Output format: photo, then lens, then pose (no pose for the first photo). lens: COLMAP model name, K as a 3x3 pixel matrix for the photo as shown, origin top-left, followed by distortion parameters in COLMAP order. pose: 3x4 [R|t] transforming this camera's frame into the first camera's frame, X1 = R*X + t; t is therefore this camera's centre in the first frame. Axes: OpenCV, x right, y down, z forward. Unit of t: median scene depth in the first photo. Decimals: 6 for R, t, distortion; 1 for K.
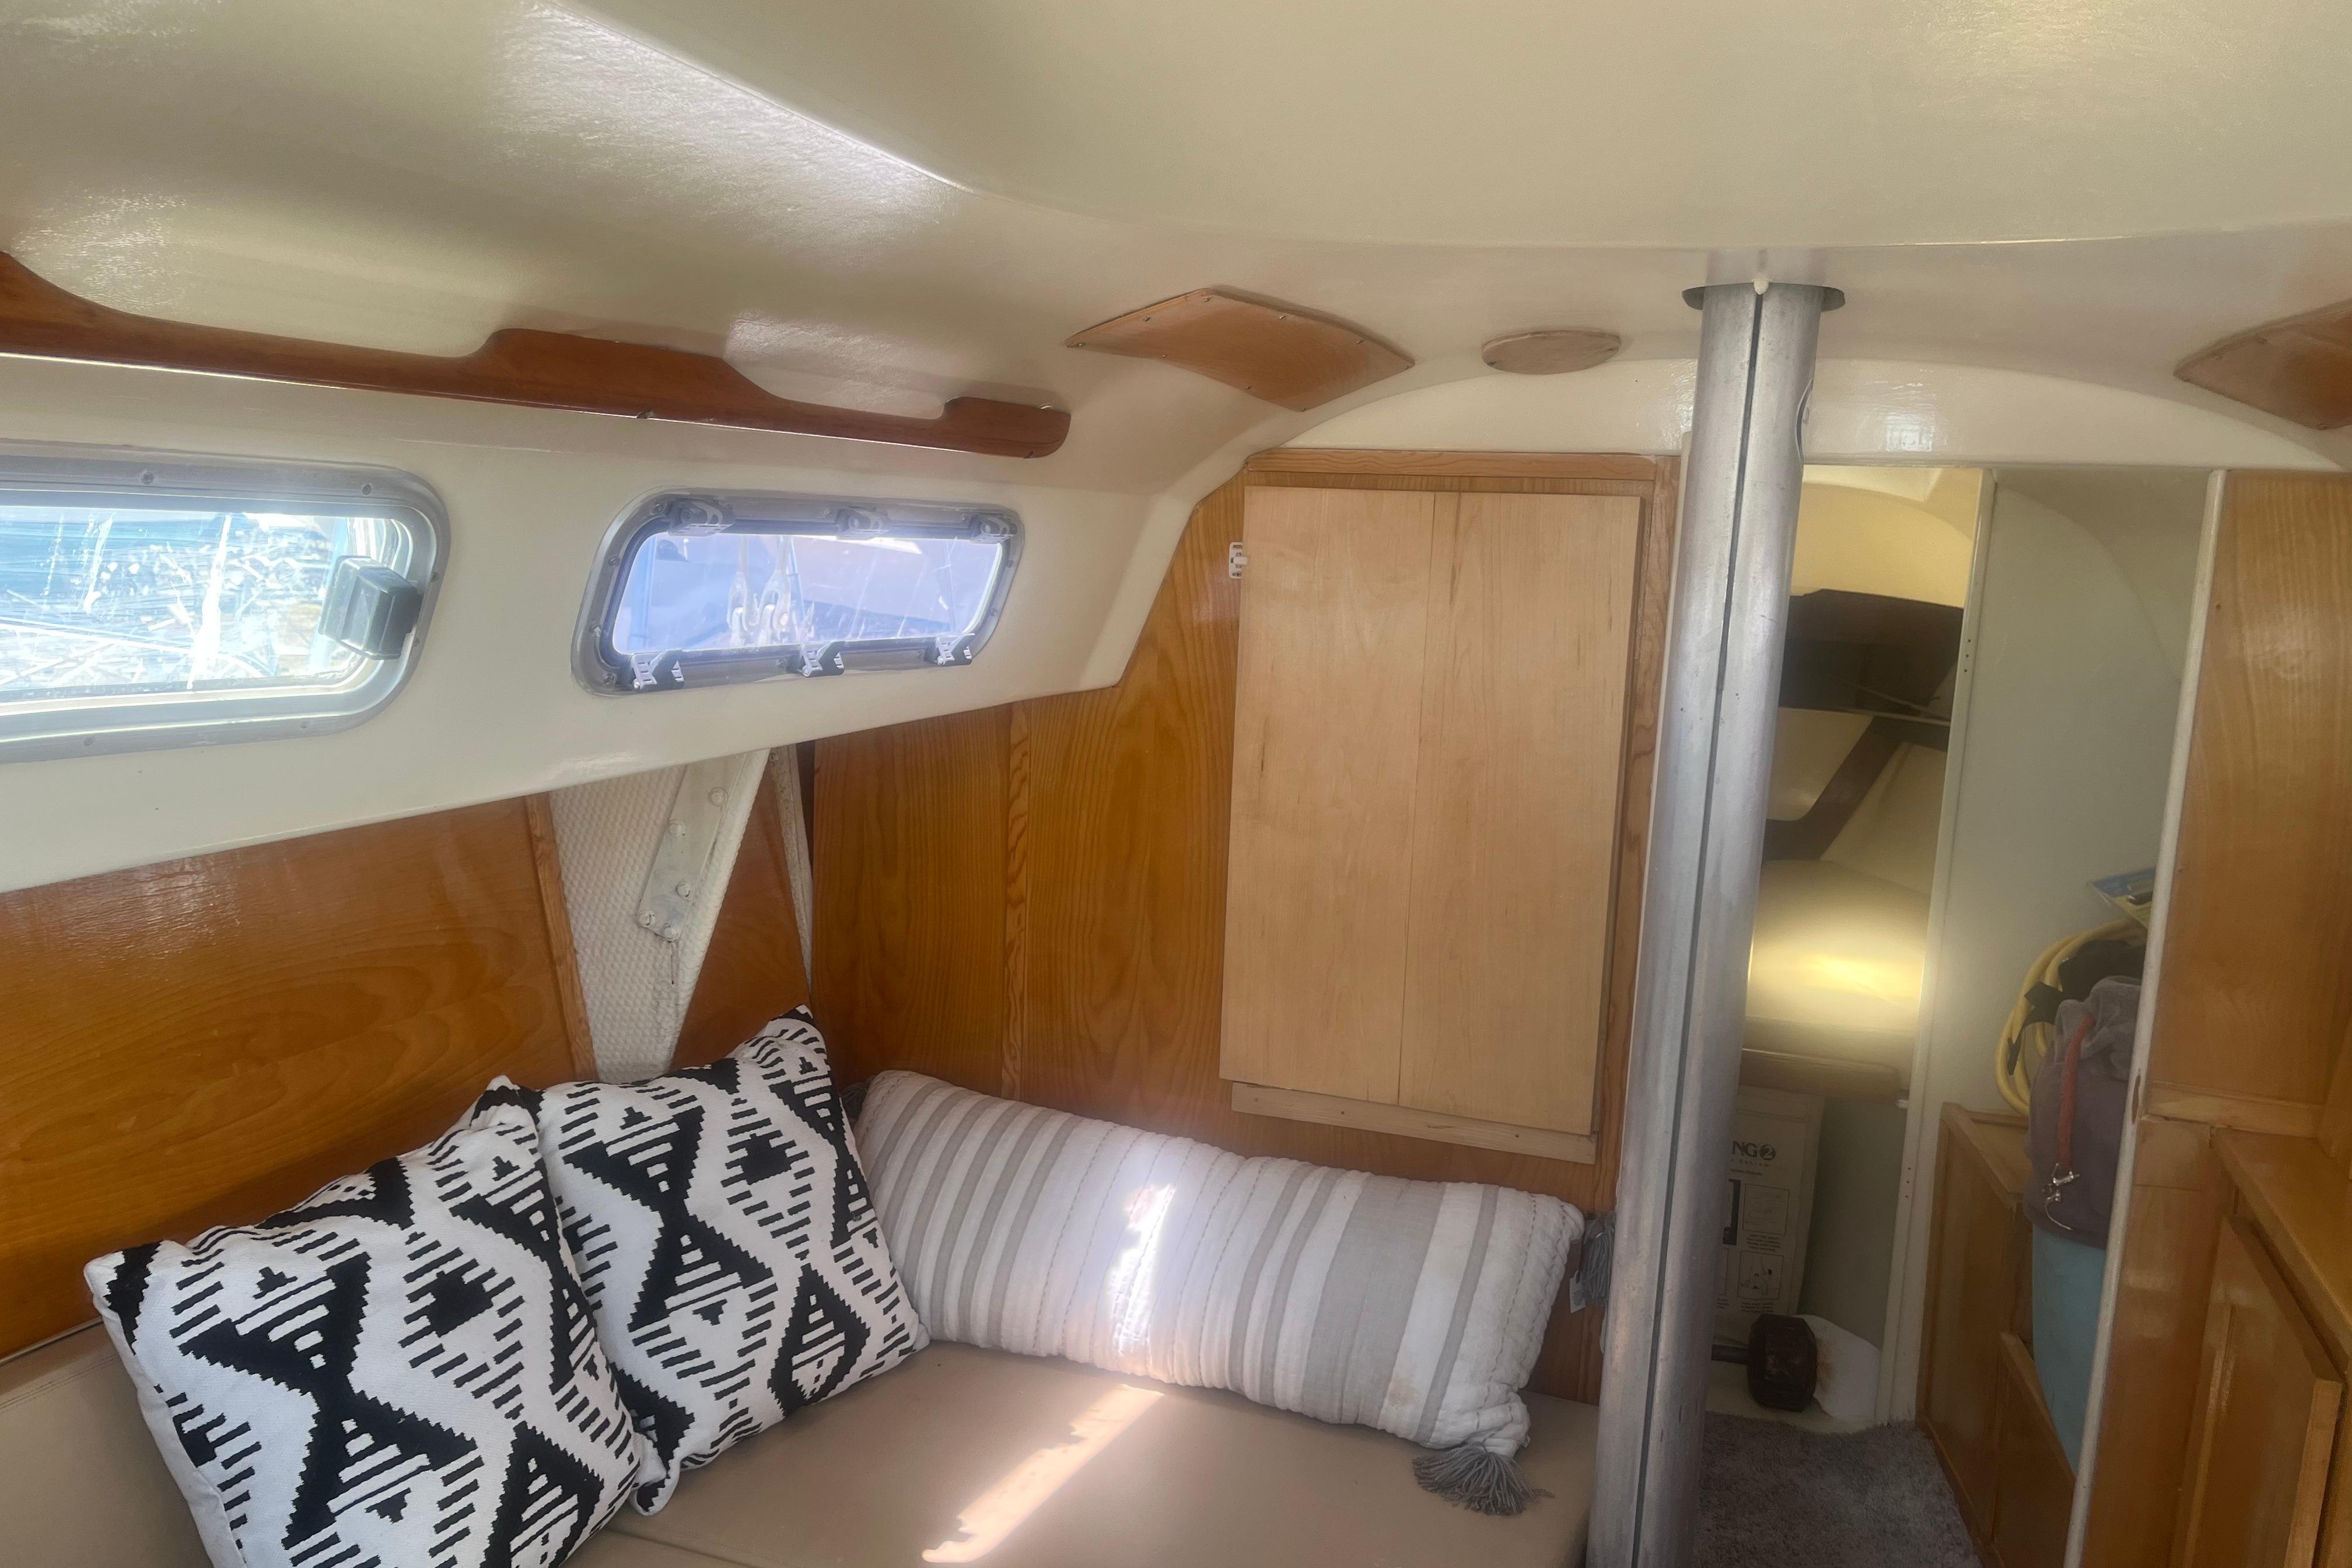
lens RADIAL K [[1754.1, 0, 1176.0], [0, 1754.1, 784.0], [0, 0, 1]] dist [0.027534, -0.001295]
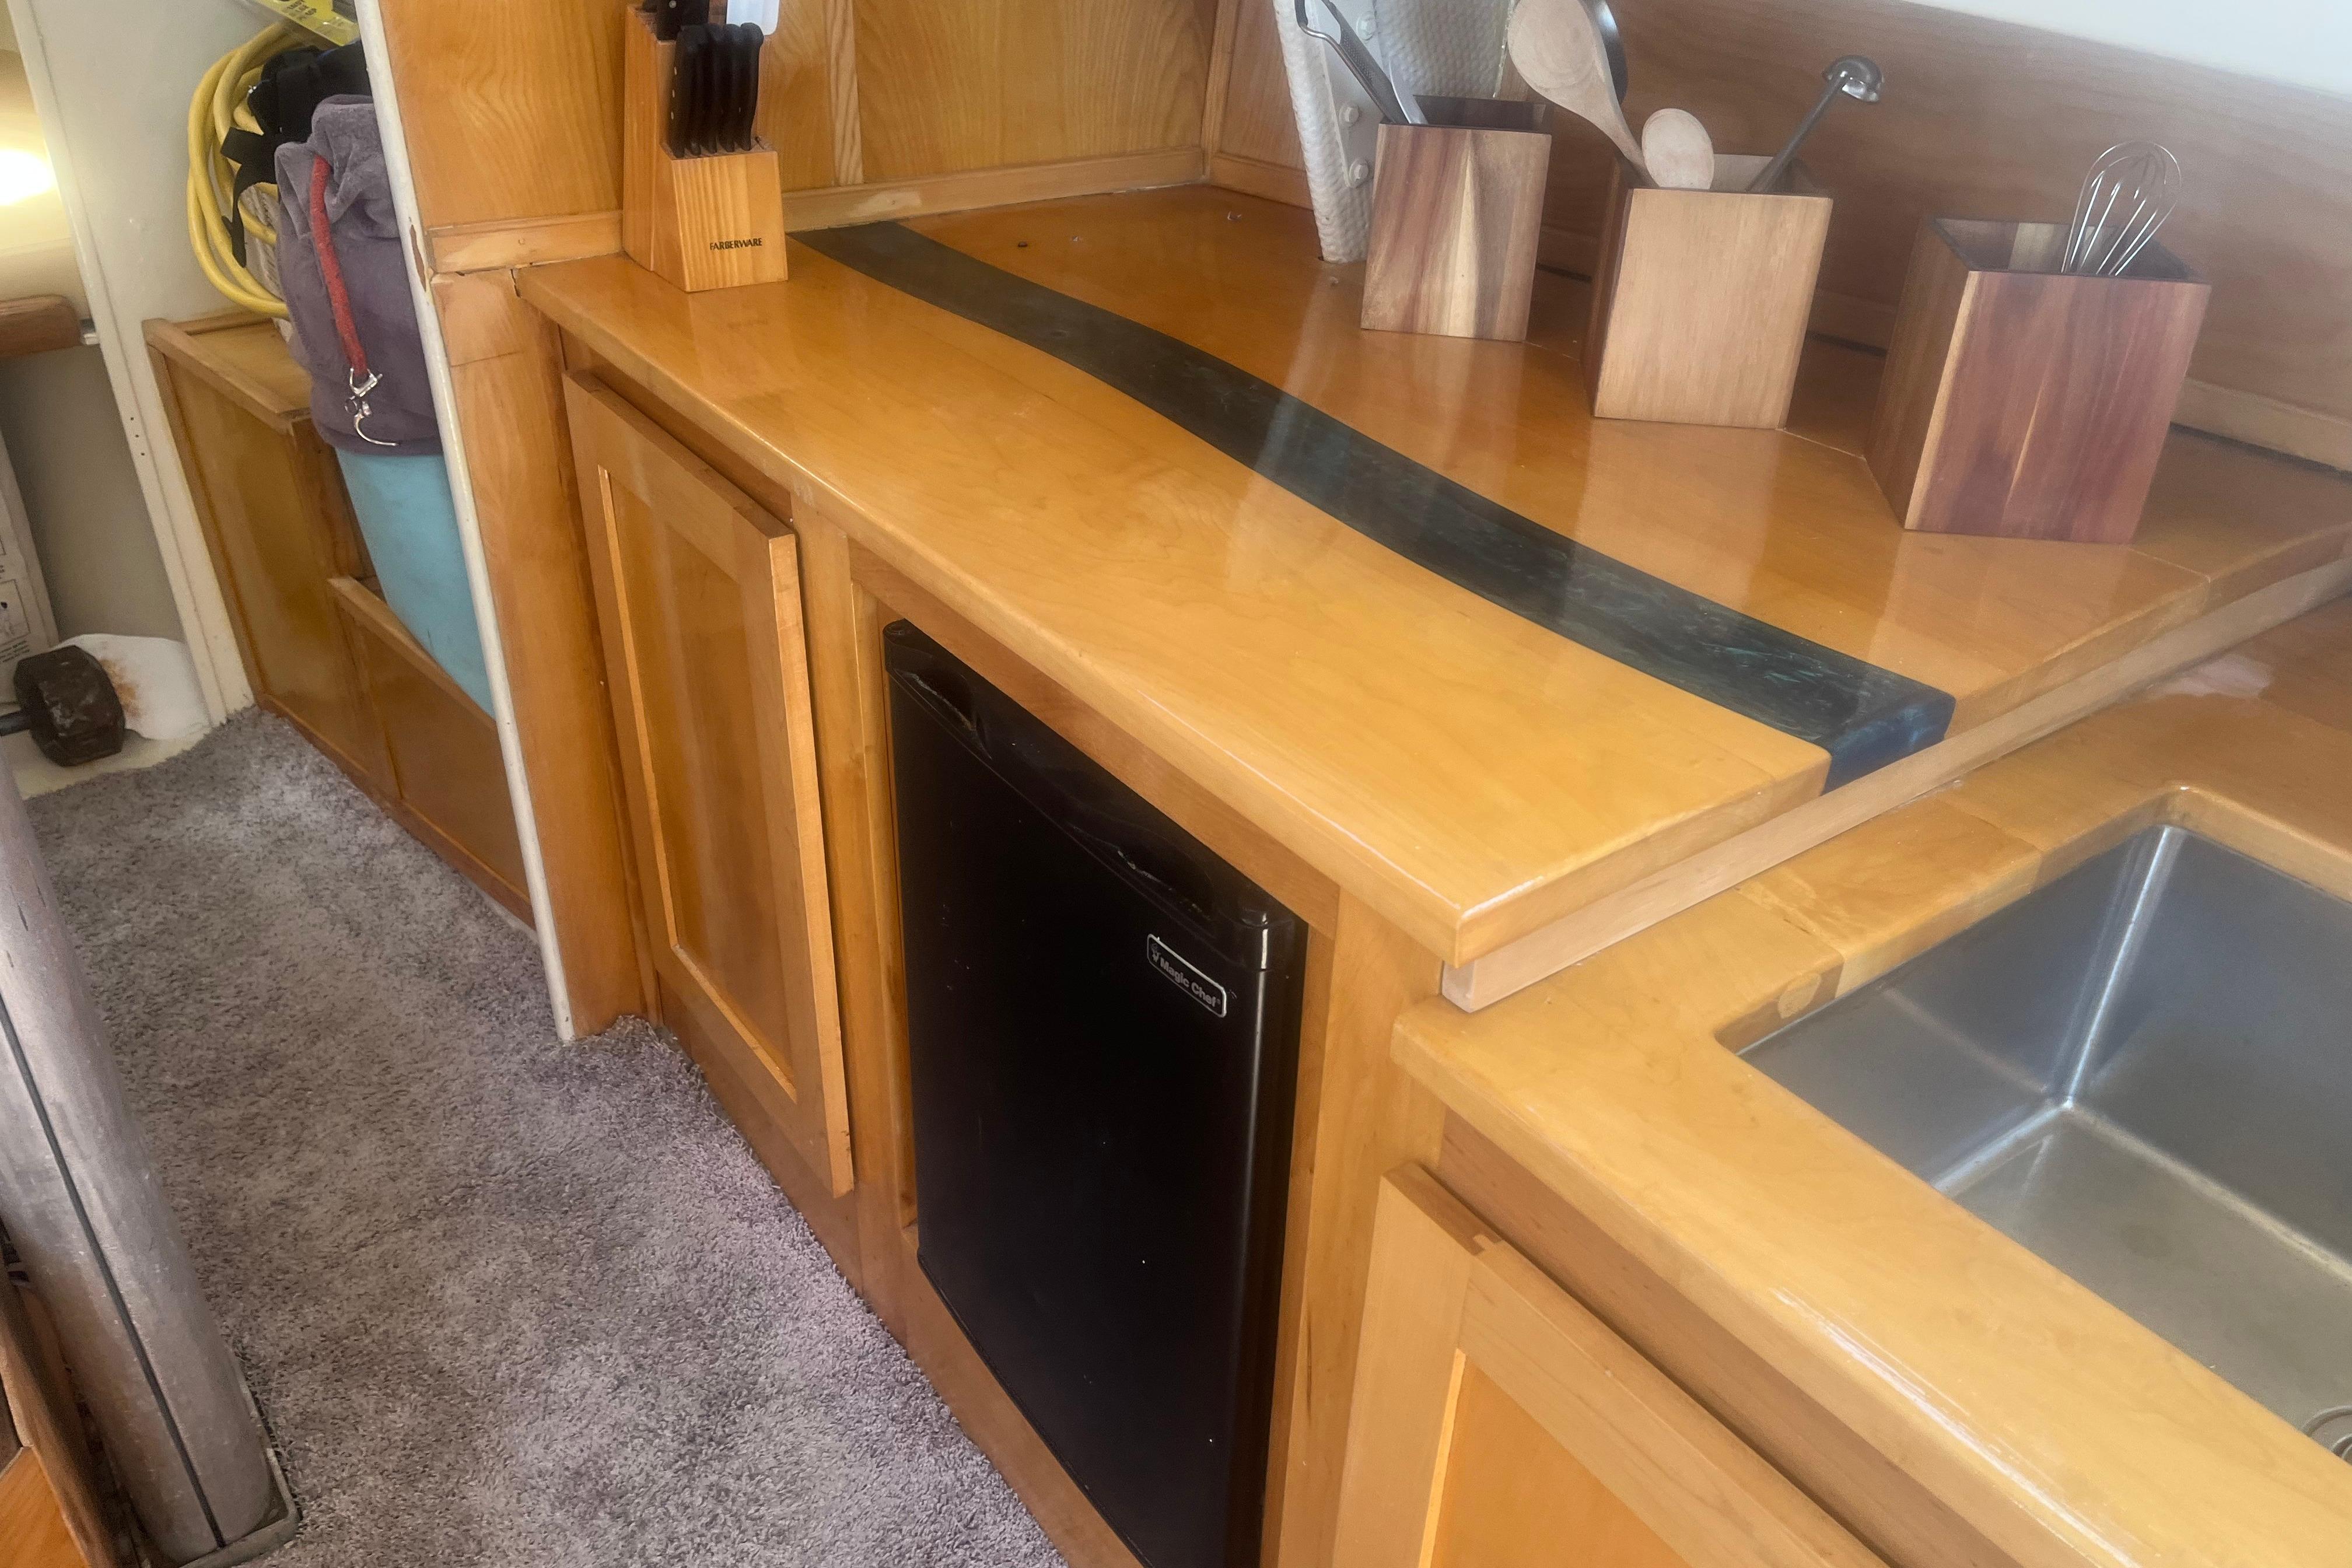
lens RADIAL K [[1795.8, 0, 1176.0], [0, 1795.8, 793.6], [0, 0, 1]] dist [0.069238, -0.094875]
pose [[0.554217, -0.470831, 0.686412, 0.051430], [0.109810, 0.858795, 0.500412, 0.012935], [-0.825097, -0.201962, 0.527661, 0.192574]]
